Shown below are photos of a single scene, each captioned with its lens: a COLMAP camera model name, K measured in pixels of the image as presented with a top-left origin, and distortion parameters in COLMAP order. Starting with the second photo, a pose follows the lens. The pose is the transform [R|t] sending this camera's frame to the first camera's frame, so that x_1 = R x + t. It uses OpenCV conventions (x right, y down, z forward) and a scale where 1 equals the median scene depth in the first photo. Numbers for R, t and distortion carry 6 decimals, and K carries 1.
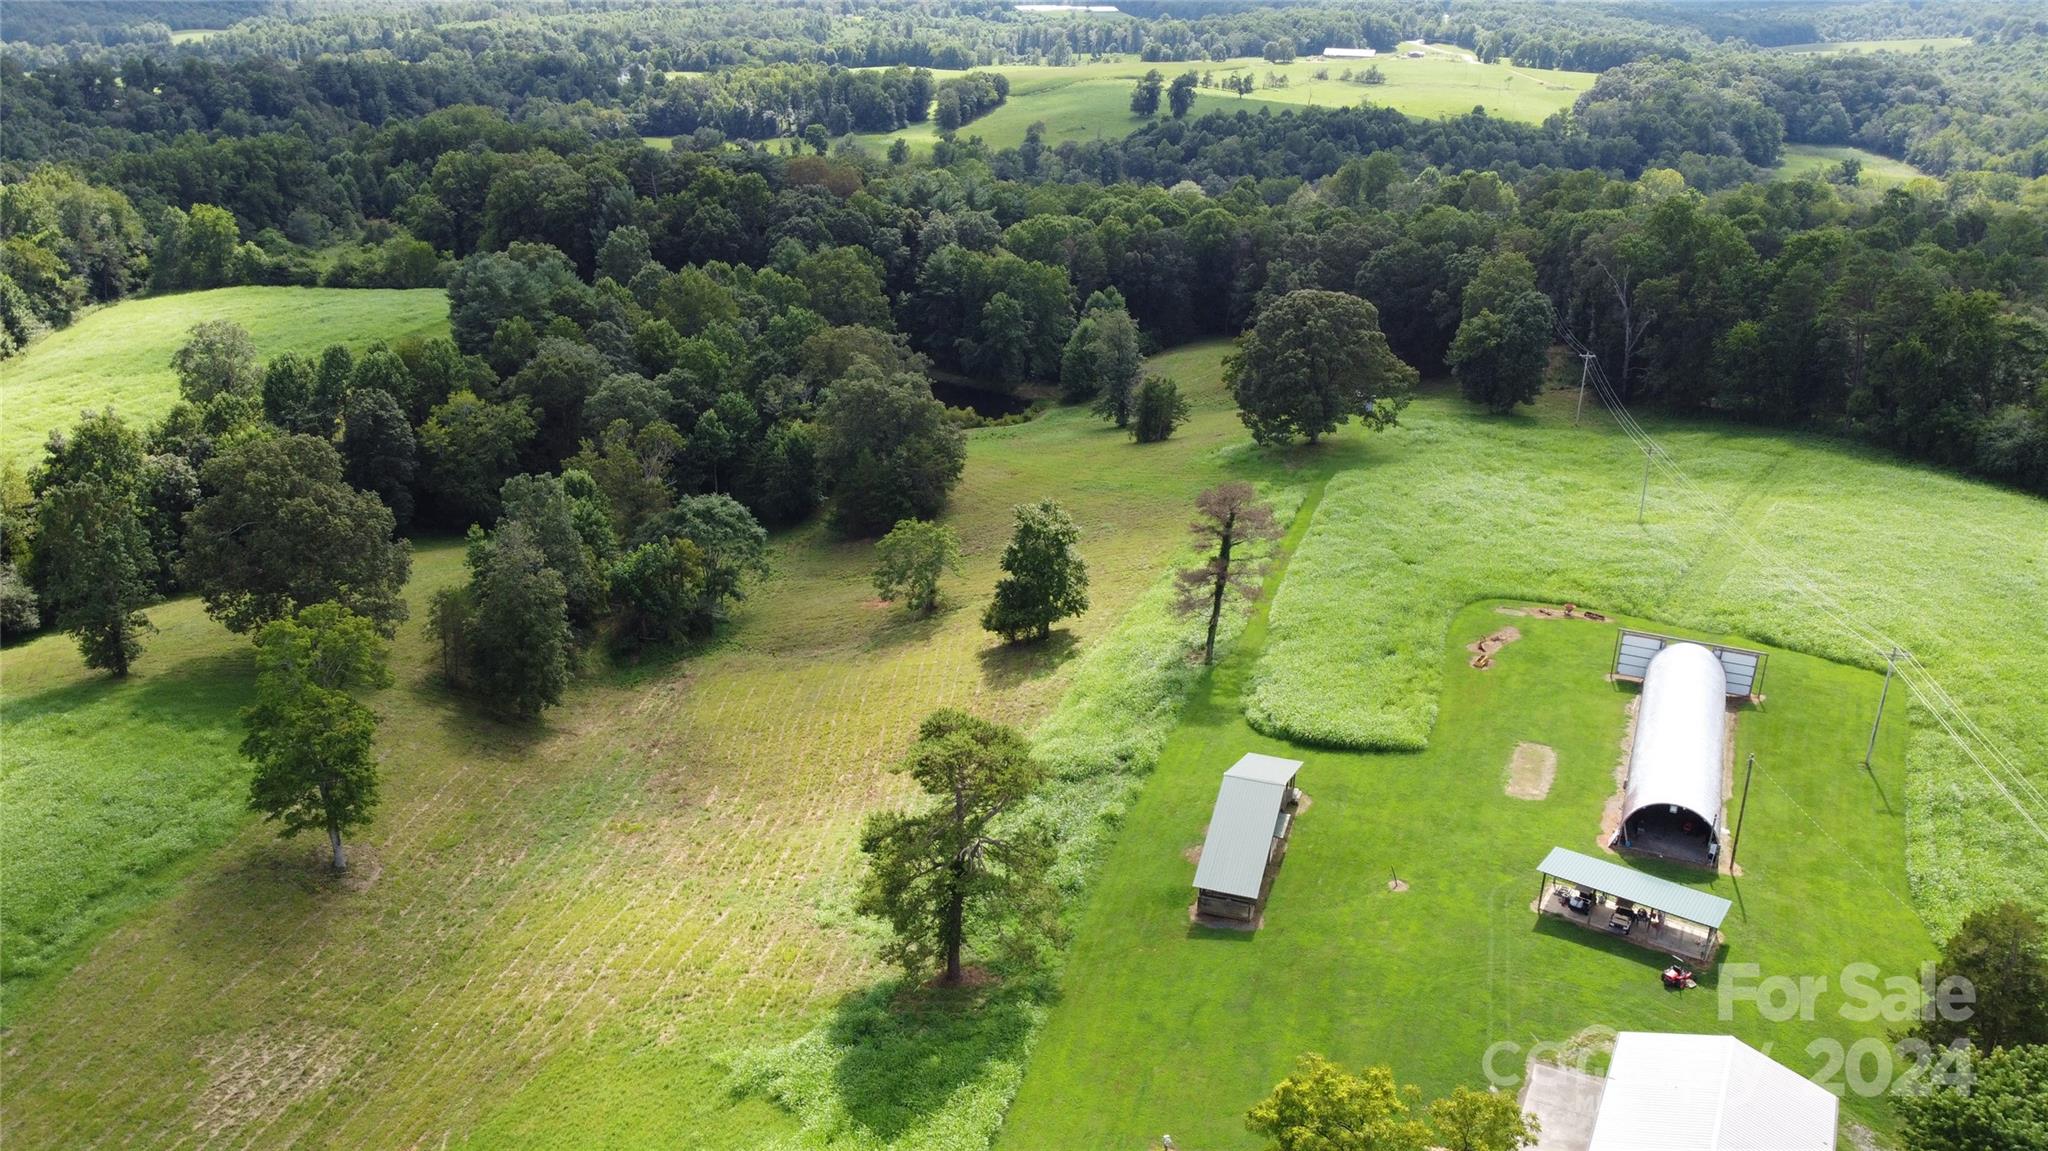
lens RADIAL K [[1545.7, 0, 1030.2], [0, 1545.7, 574.3], [0, 0, 1]] dist [-0.006586, -0.000260]
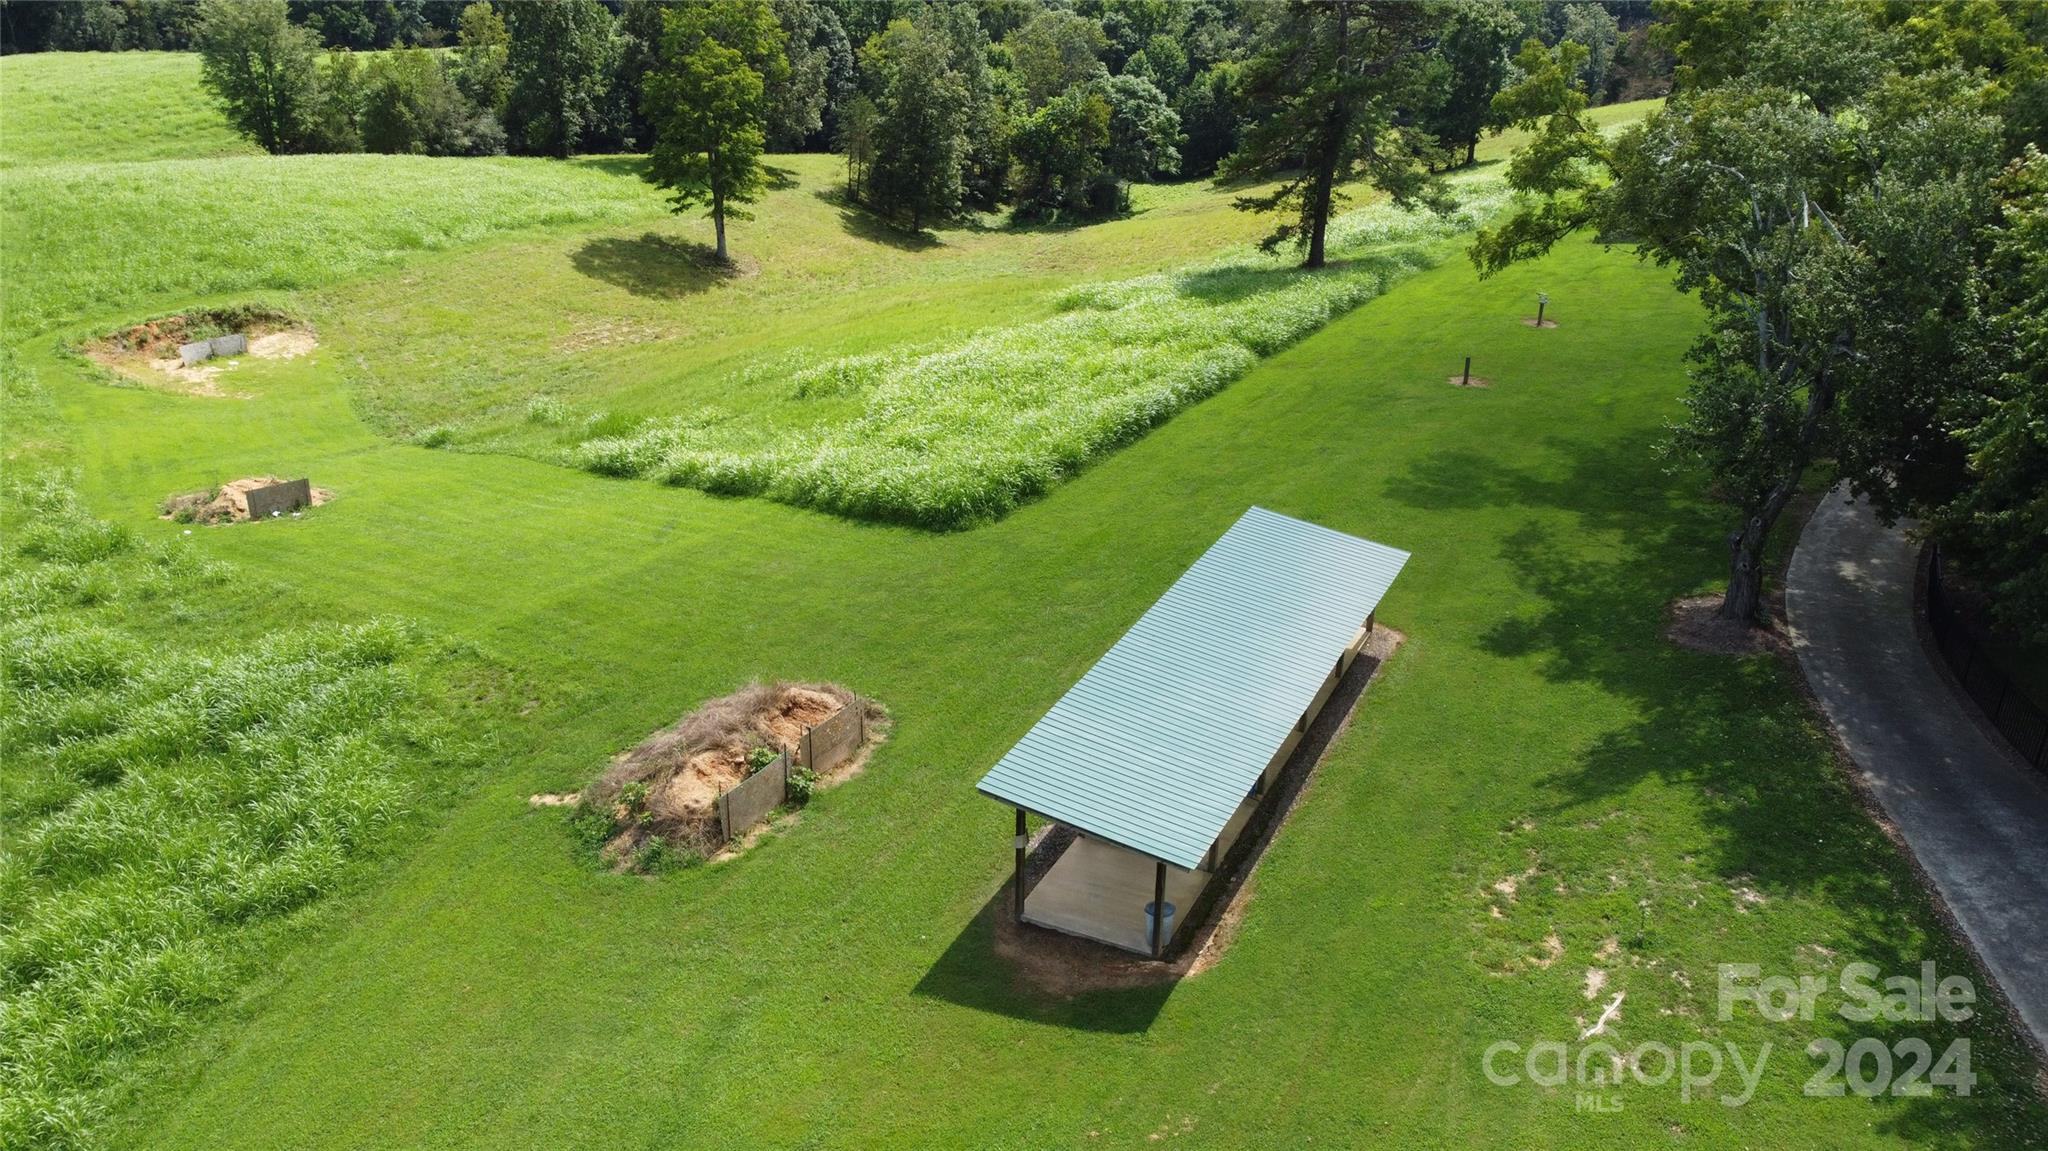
lens RADIAL K [[1545.7, 0, 1015.1], [0, 1545.7, 572.9], [0, 0, 1]] dist [-0.006586, -0.000260]
pose [[0.955092, 0.118708, -0.271490, 0.021168], [-0.107049, 0.992595, 0.057414, 0.178821], [0.276295, -0.025773, 0.960727, 0.040215]]
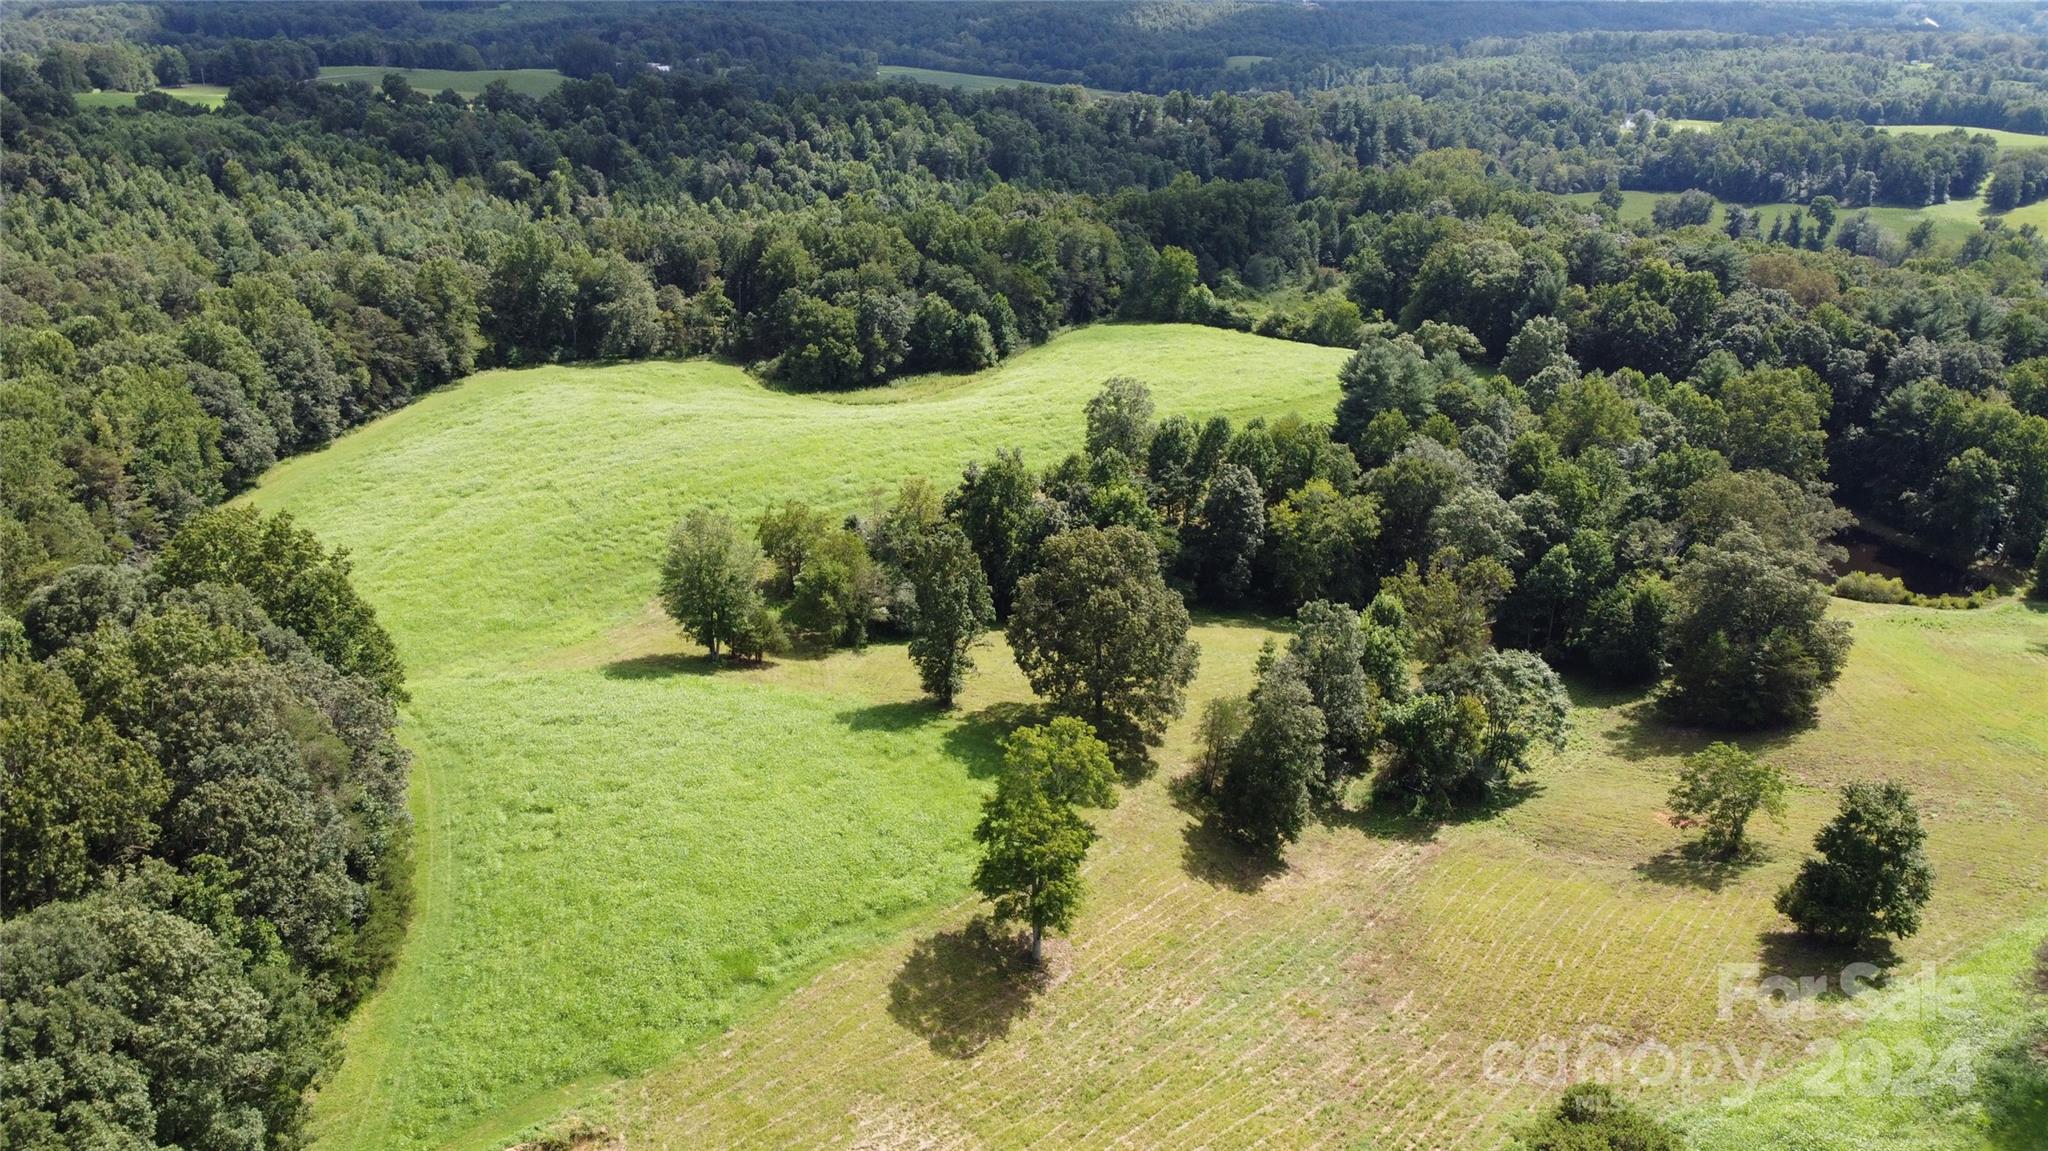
lens RADIAL K [[1545.7, 0, 1023.2], [0, 1545.7, 570.2], [0, 0, 1]] dist [-0.006586, -0.000260]
pose [[0.814981, 0.209443, -0.540315, 0.036682], [-0.218487, 0.974646, 0.048249, -0.068057], [0.536721, 0.078730, 0.840078, 0.044360]]
